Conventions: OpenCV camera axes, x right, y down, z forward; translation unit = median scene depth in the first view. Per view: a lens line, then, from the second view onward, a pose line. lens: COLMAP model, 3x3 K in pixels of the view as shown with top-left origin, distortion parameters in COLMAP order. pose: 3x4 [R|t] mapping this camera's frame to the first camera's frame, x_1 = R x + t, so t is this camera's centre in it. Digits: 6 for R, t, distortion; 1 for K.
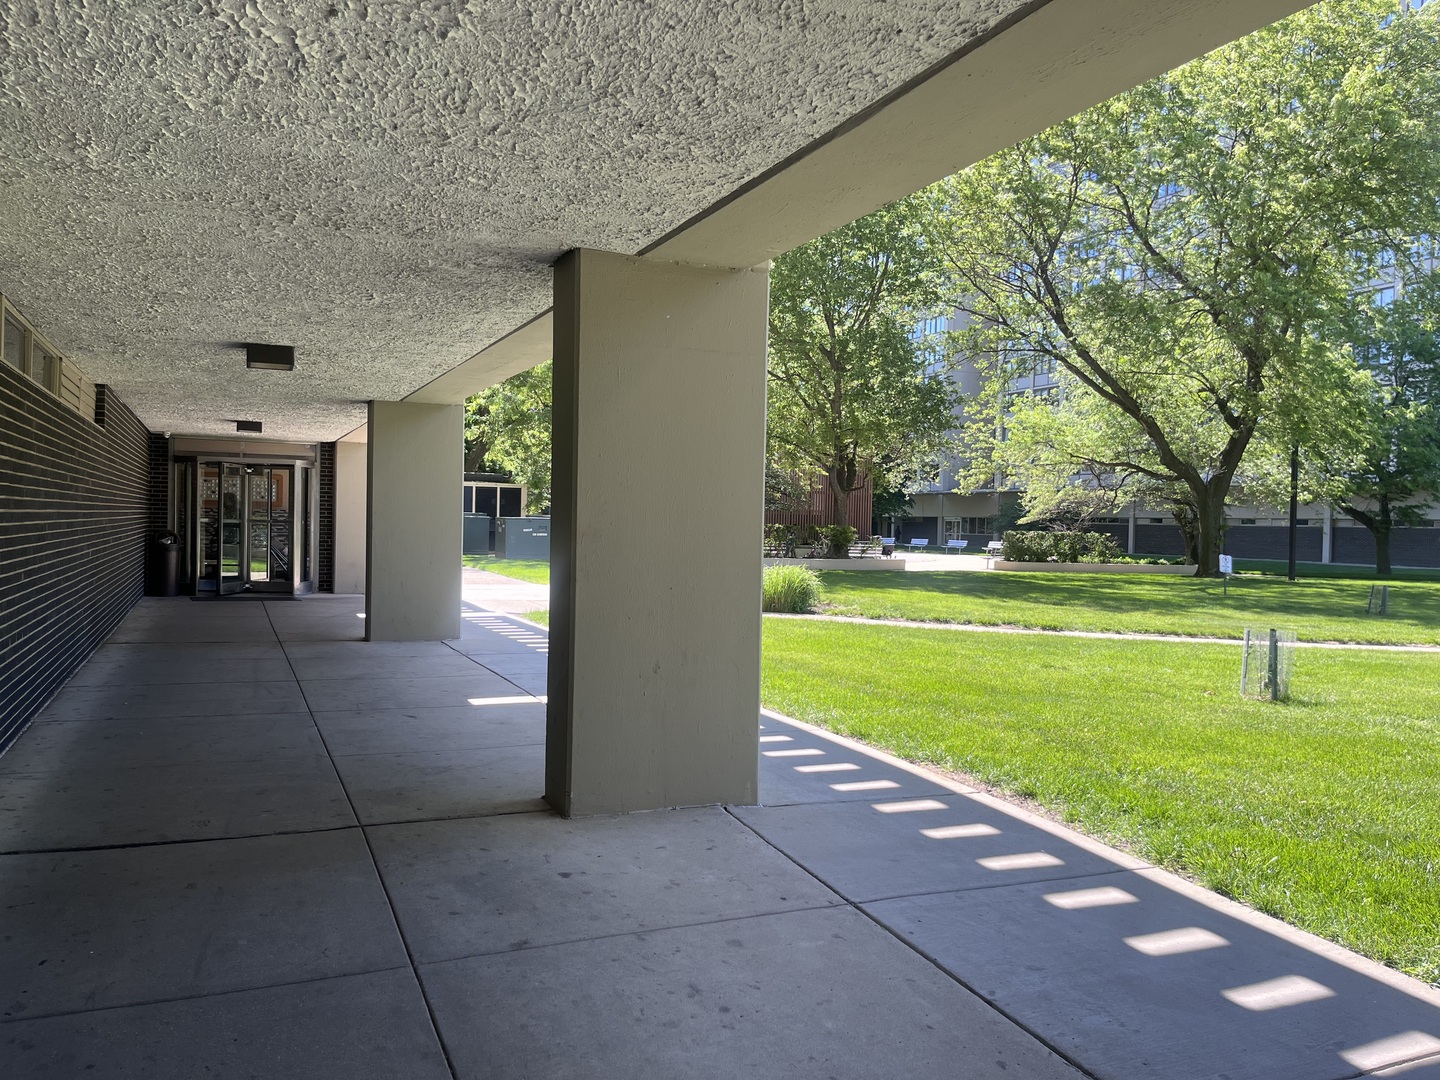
lens RADIAL K [[1104.3, 0, 720.0], [0, 1104.3, 540.0], [0, 0, 1]] dist [-0.001964, -0.000577]
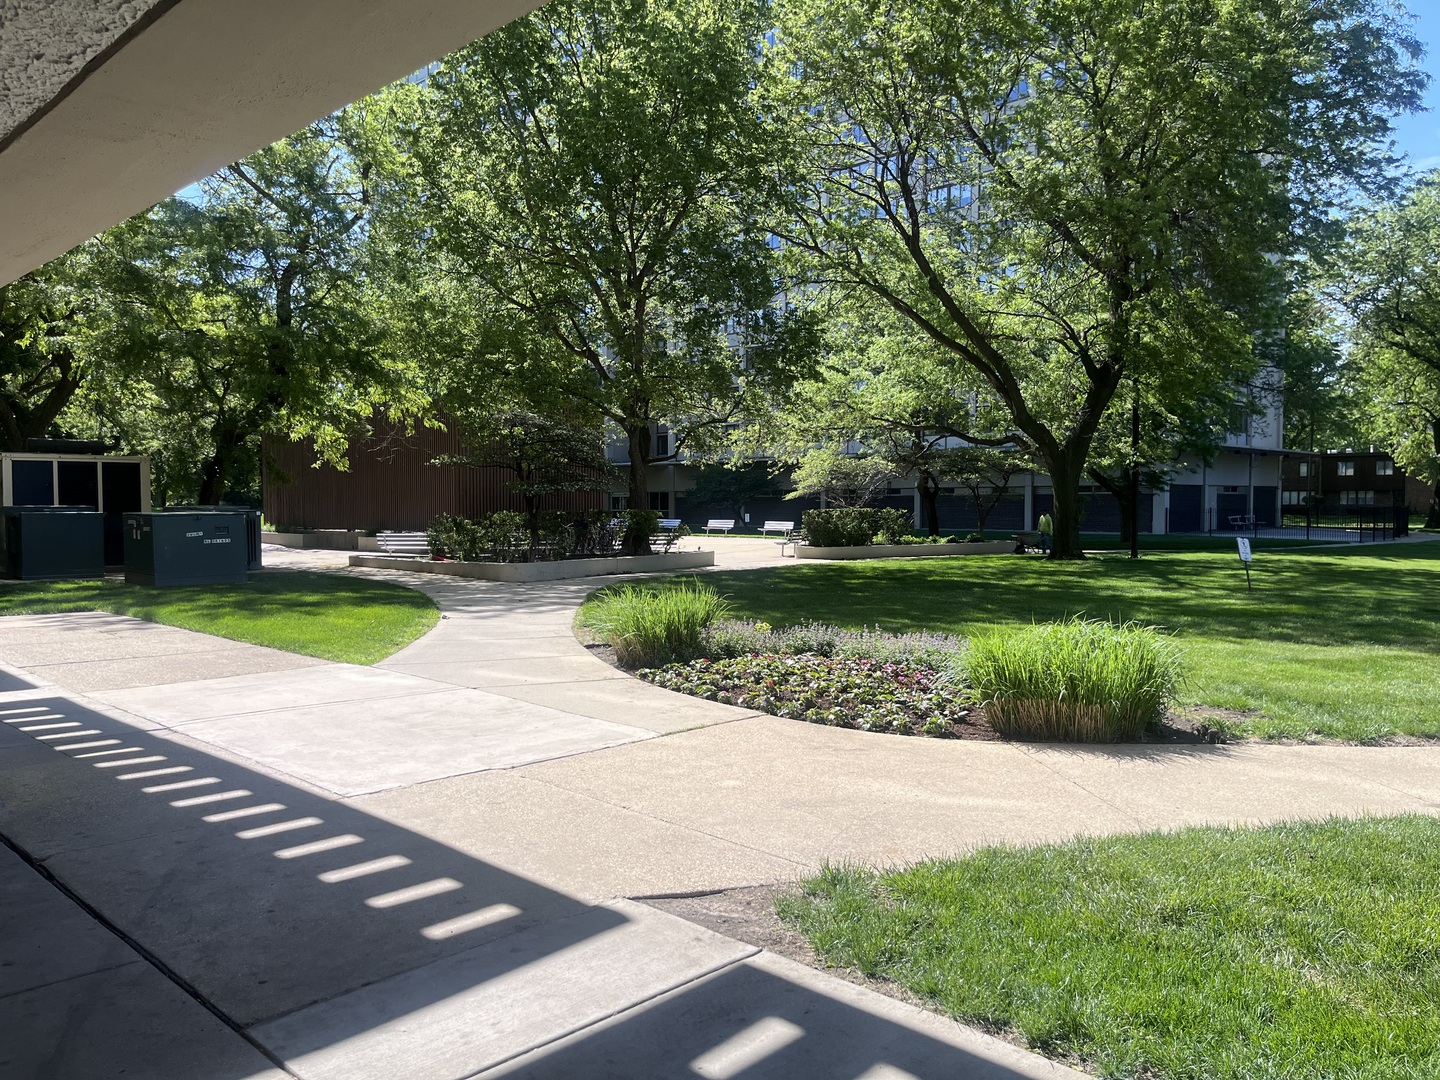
lens RADIAL K [[1083.1, 0, 720.0], [0, 1083.1, 540.0], [0, 0, 1]] dist [0.003938, 0.000966]
pose [[0.928073, -0.028593, 0.371298, -0.102241], [0.021179, 0.999487, 0.024033, -0.005067], [-0.371794, -0.014440, 0.928203, 0.283332]]
